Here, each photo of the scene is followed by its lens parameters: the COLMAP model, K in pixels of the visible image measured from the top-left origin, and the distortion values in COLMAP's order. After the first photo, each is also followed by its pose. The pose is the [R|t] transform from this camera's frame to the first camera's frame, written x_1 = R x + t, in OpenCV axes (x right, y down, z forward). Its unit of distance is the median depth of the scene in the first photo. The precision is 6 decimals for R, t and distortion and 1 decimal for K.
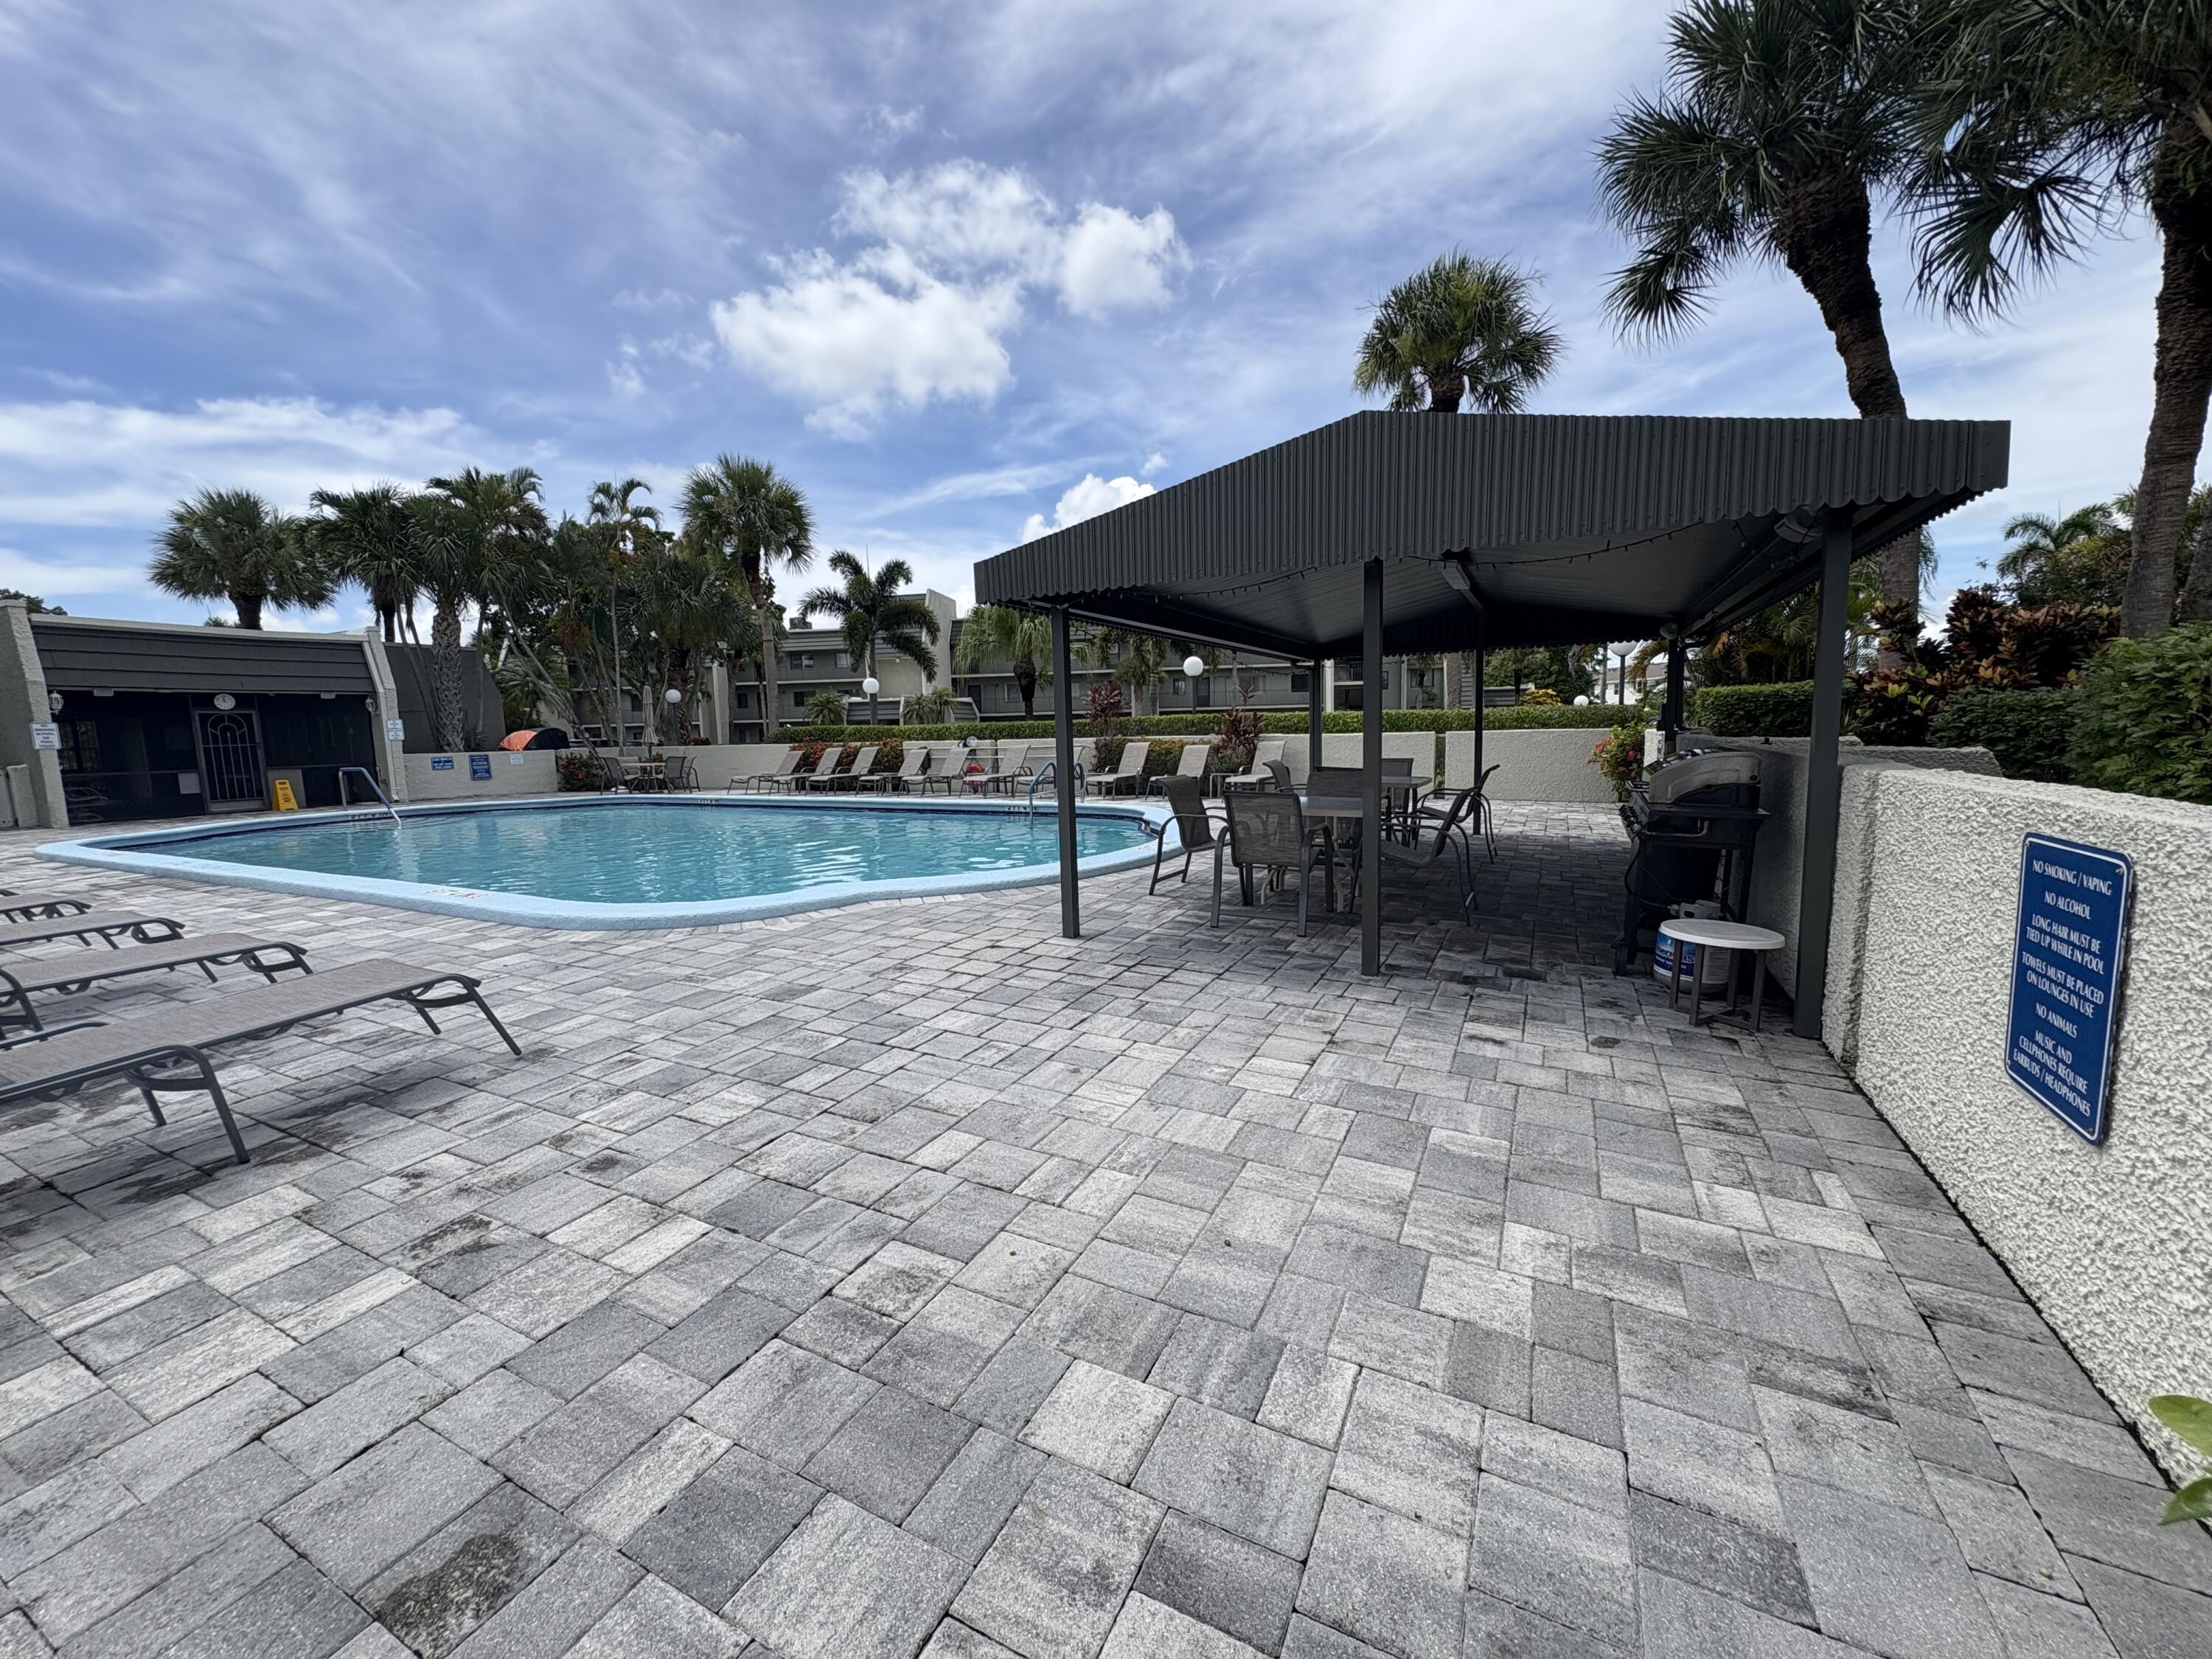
lens RADIAL K [[842.5, 0, 1093.7], [0, 842.5, 827.7], [0, 0, 1]] dist [0.000681, 0.000239]
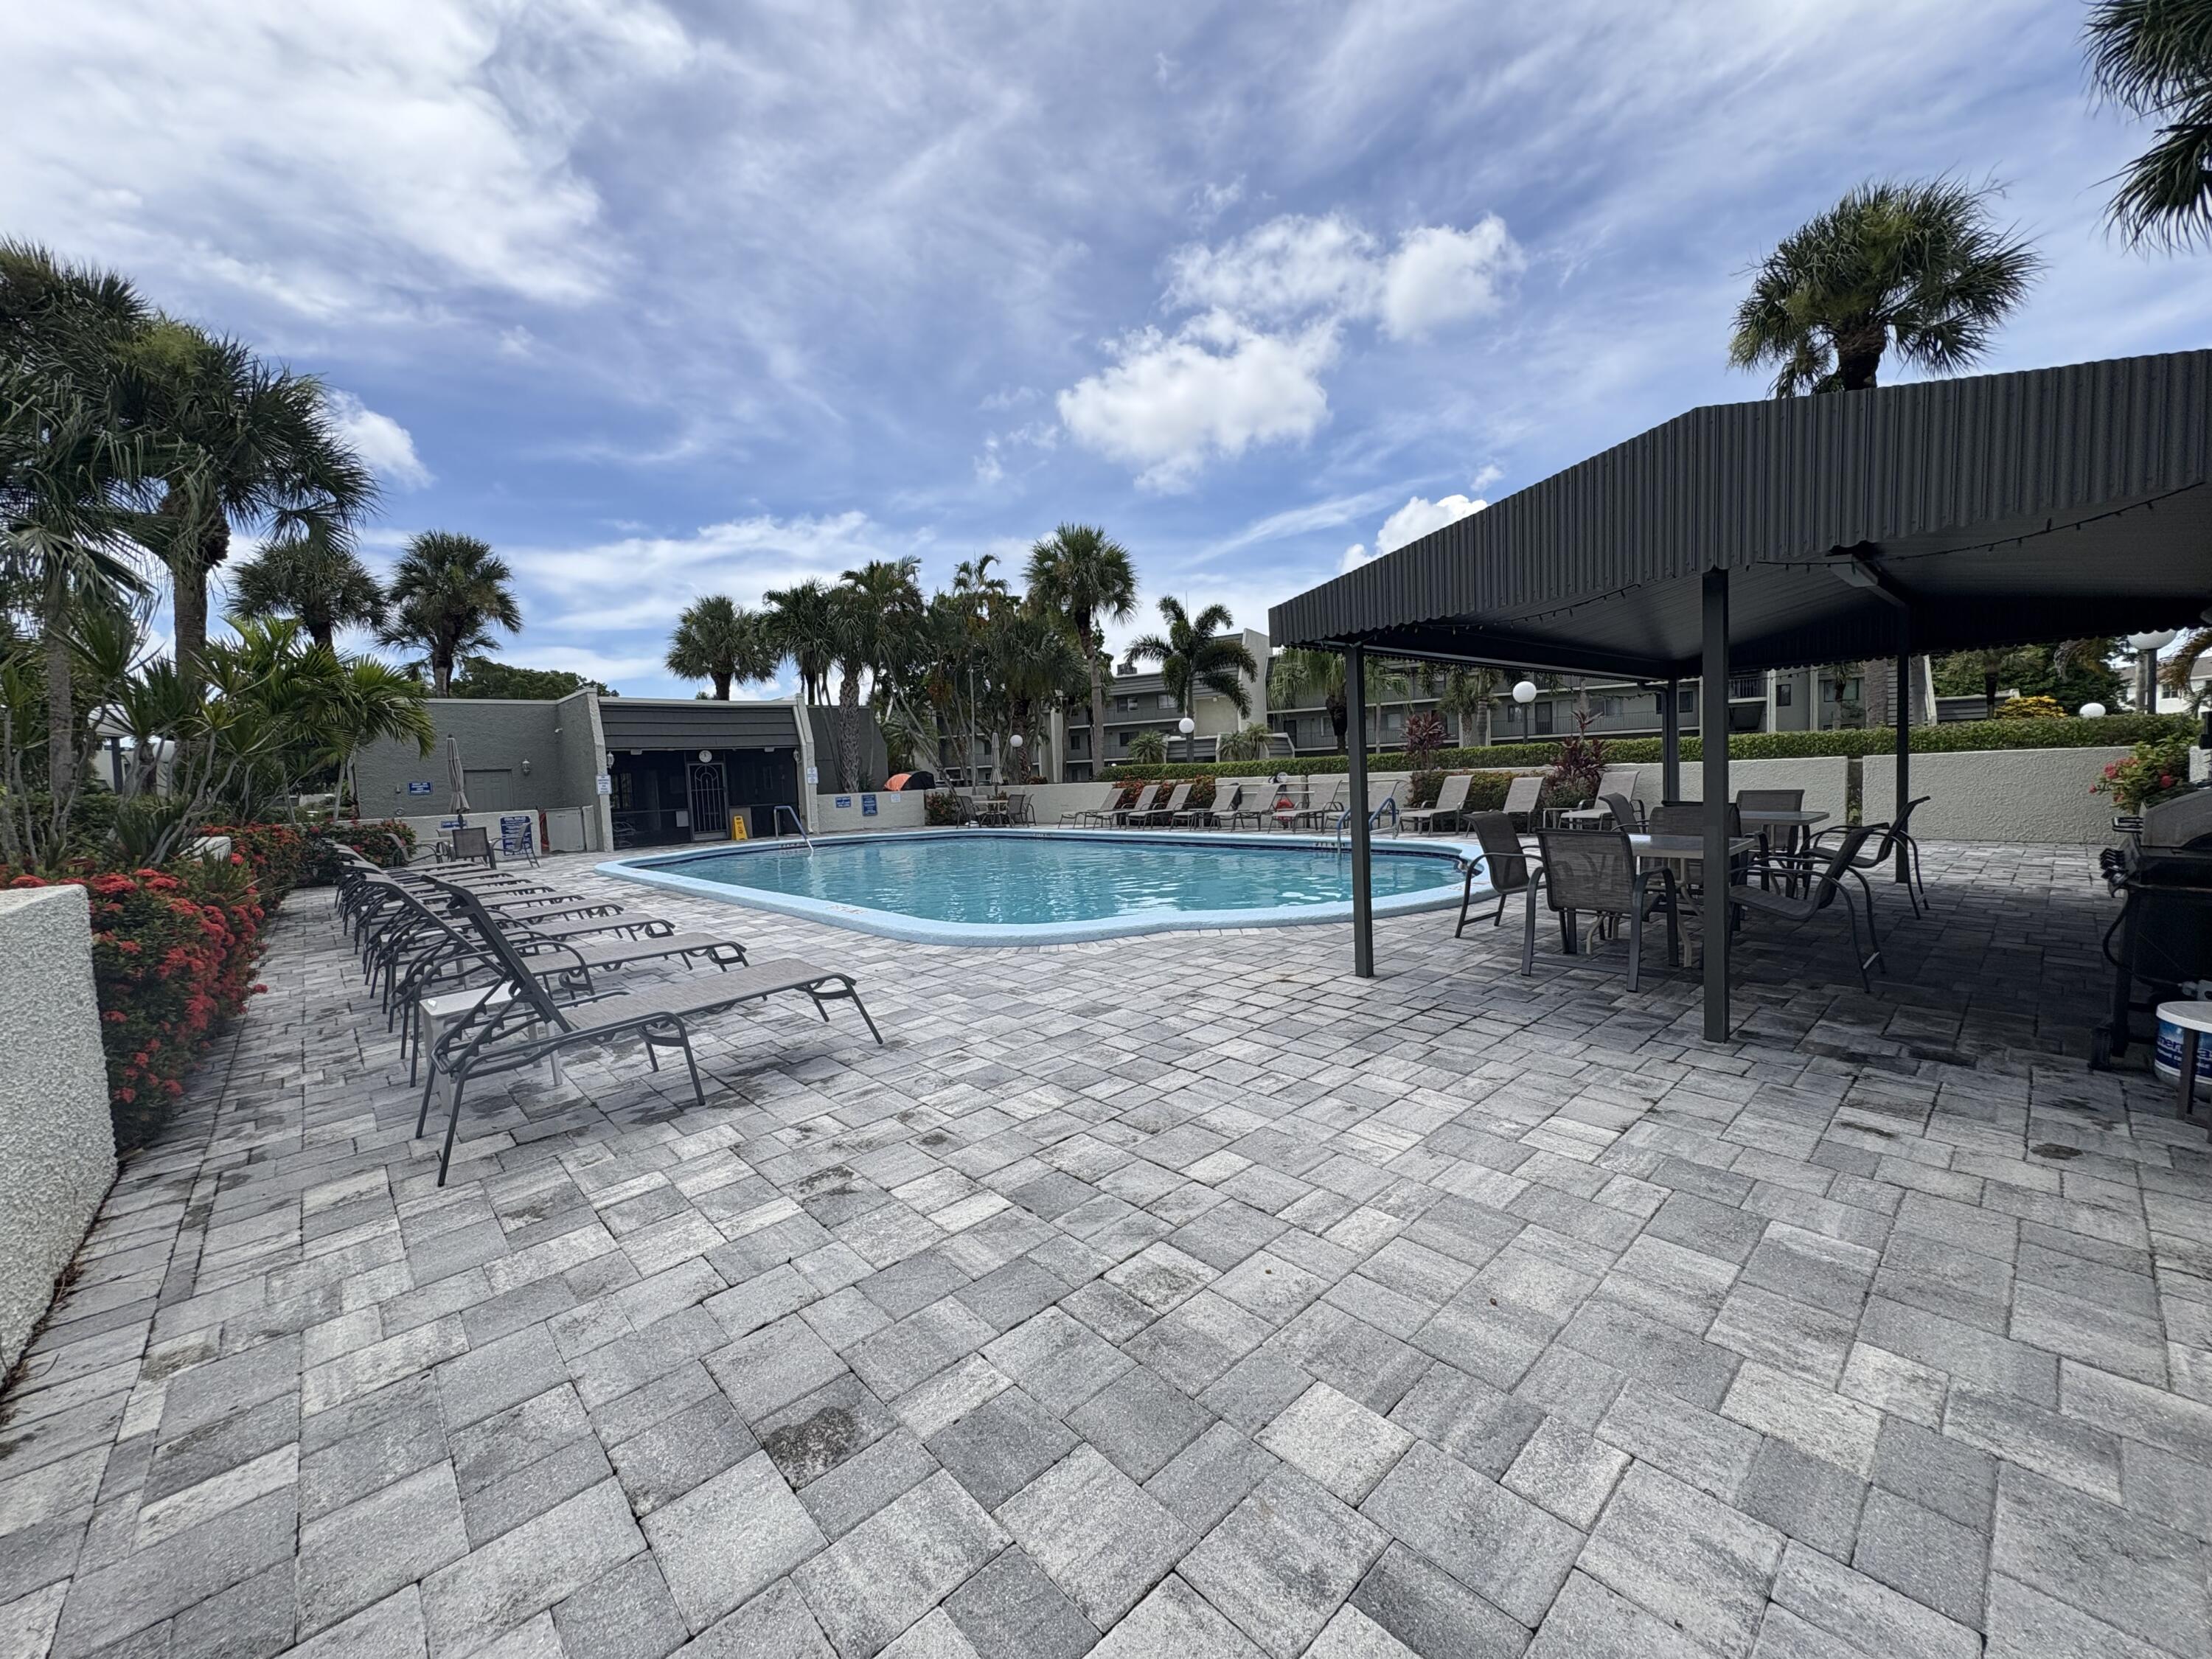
lens RADIAL K [[841.9, 0, 1121.3], [0, 841.9, 829.4], [0, 0, 1]] dist [0.001661, -0.000213]
pose [[0.942897, 0.004237, -0.333058, 0.034491], [-0.017297, 0.999193, -0.036256, -0.001068], [0.332636, 0.039946, 0.942209, -0.029993]]
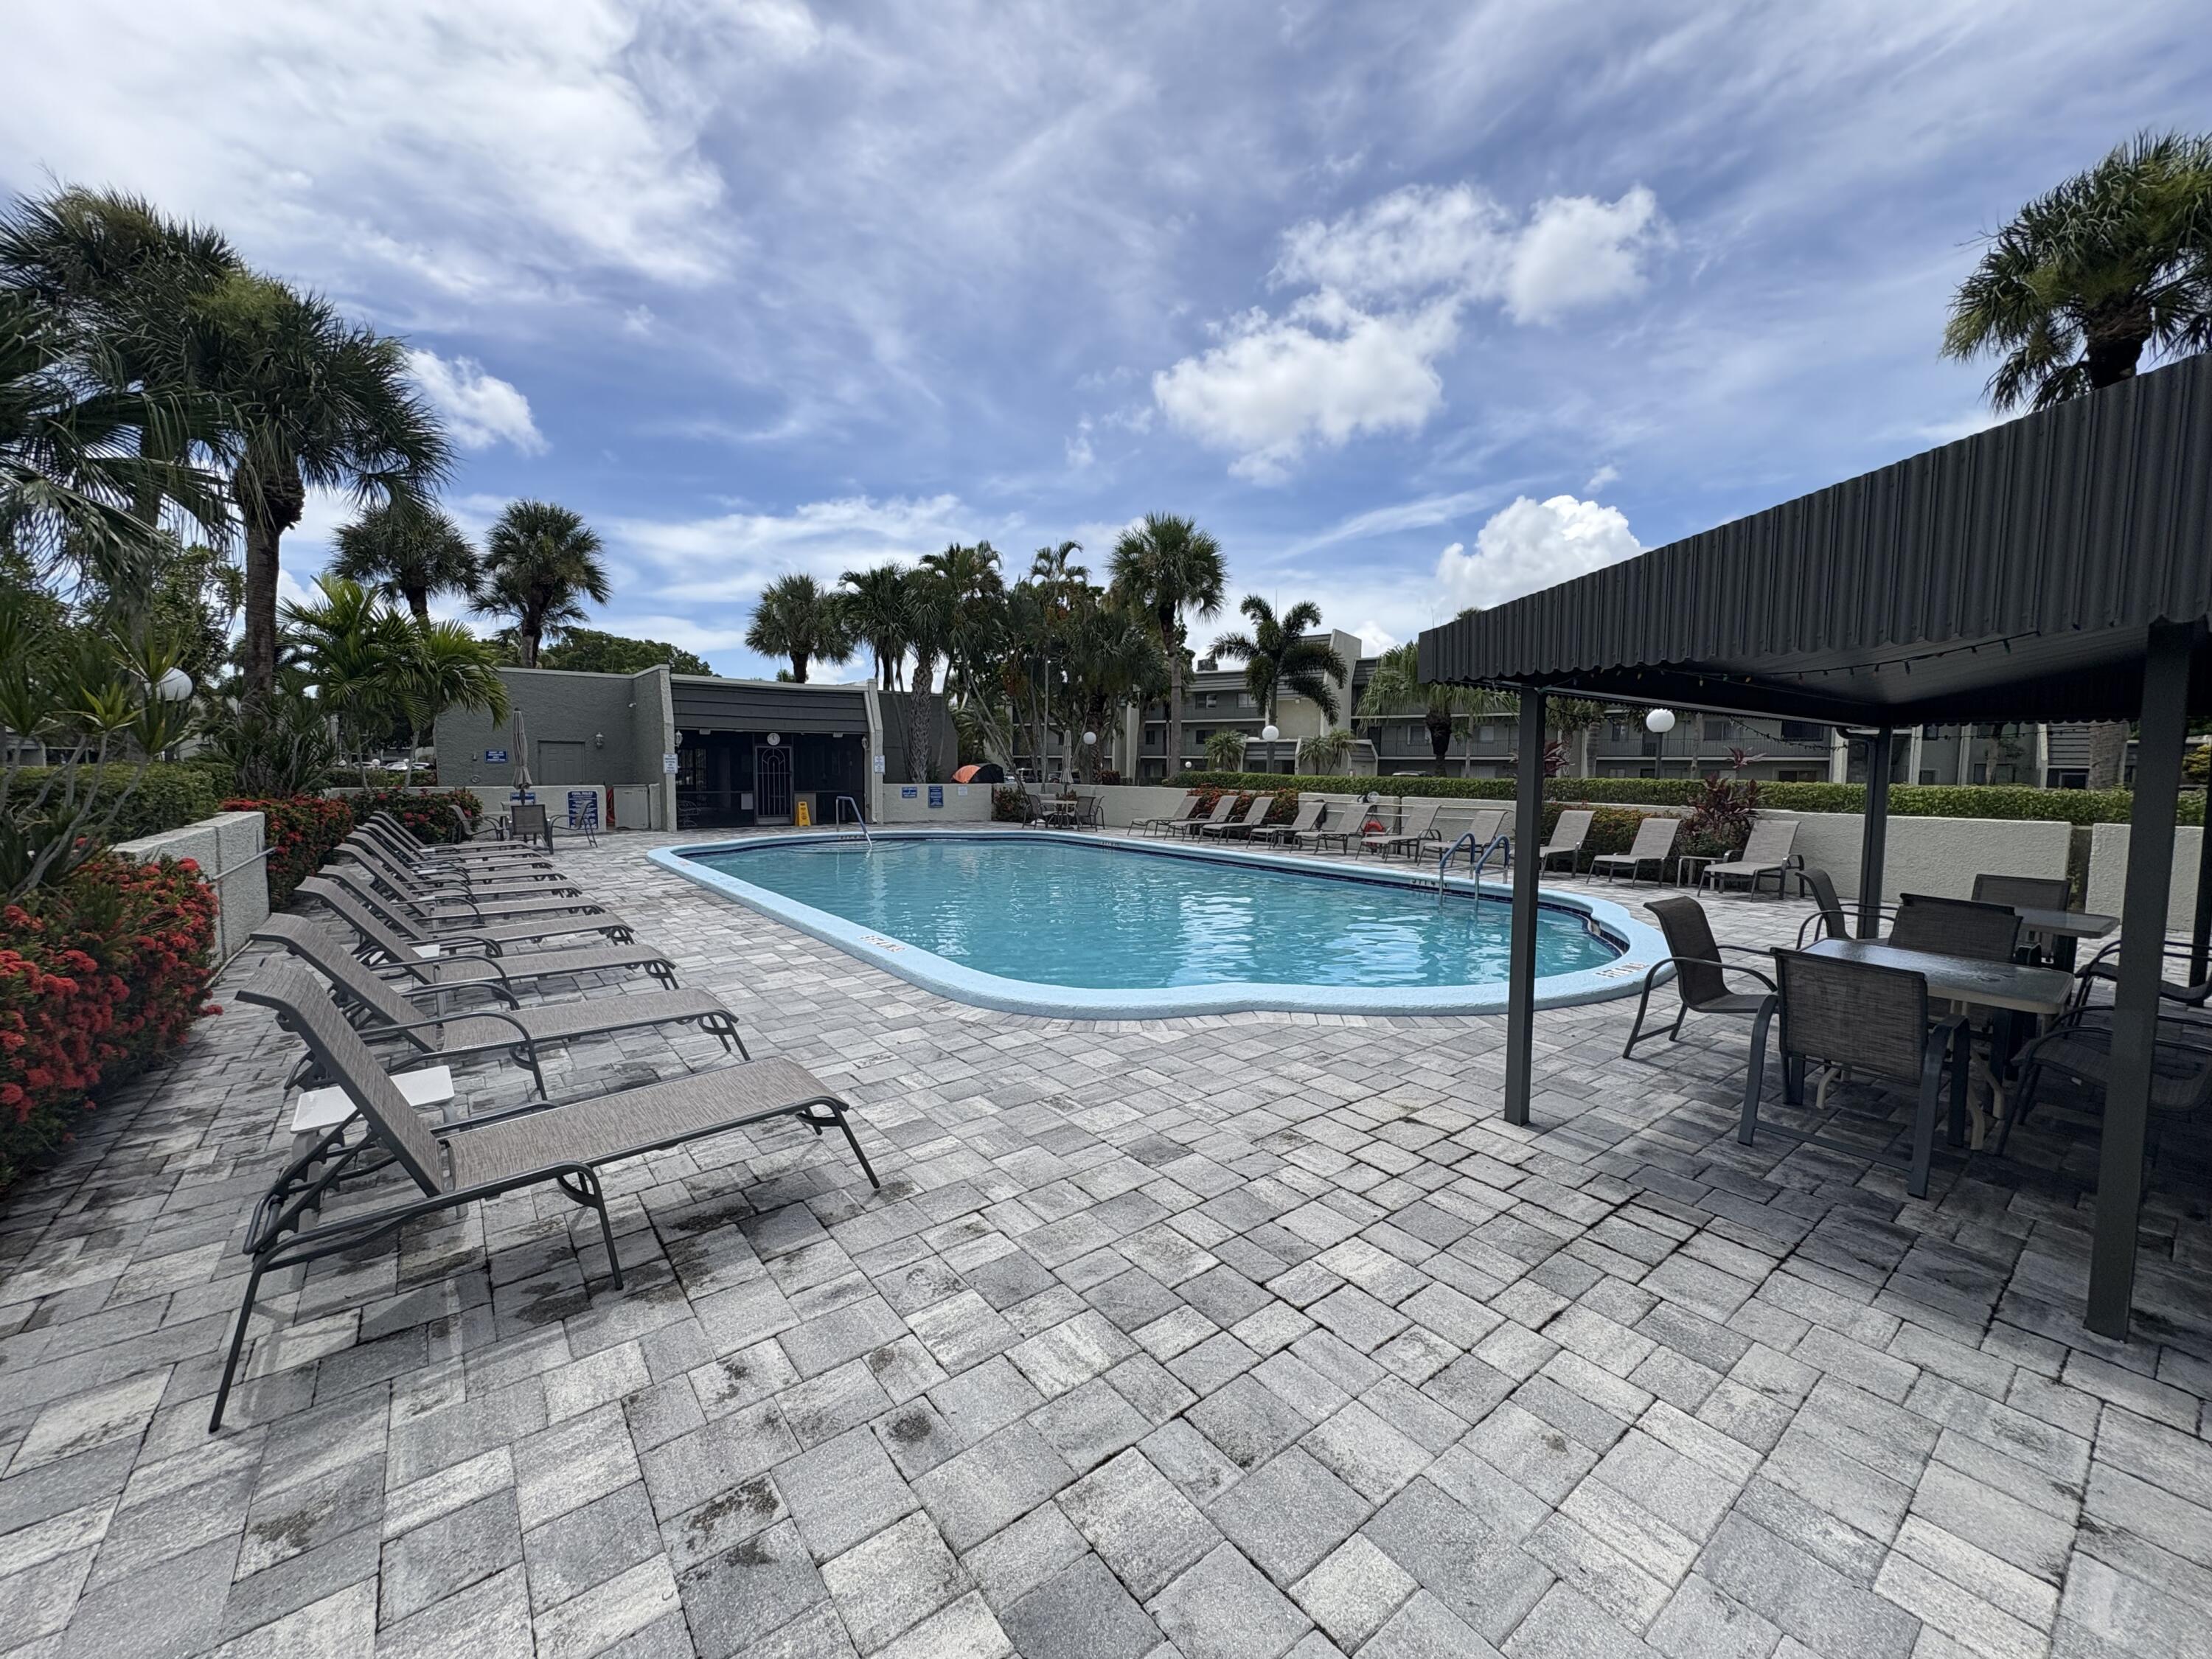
lens RADIAL K [[841.9, 0, 1121.3], [0, 841.9, 829.4], [0, 0, 1]] dist [0.001661, -0.000213]
pose [[0.910290, 0.066904, -0.408530, -0.062124], [-0.083213, 0.996283, -0.022257, -0.088697], [0.405522, 0.054255, 0.912474, 0.174196]]
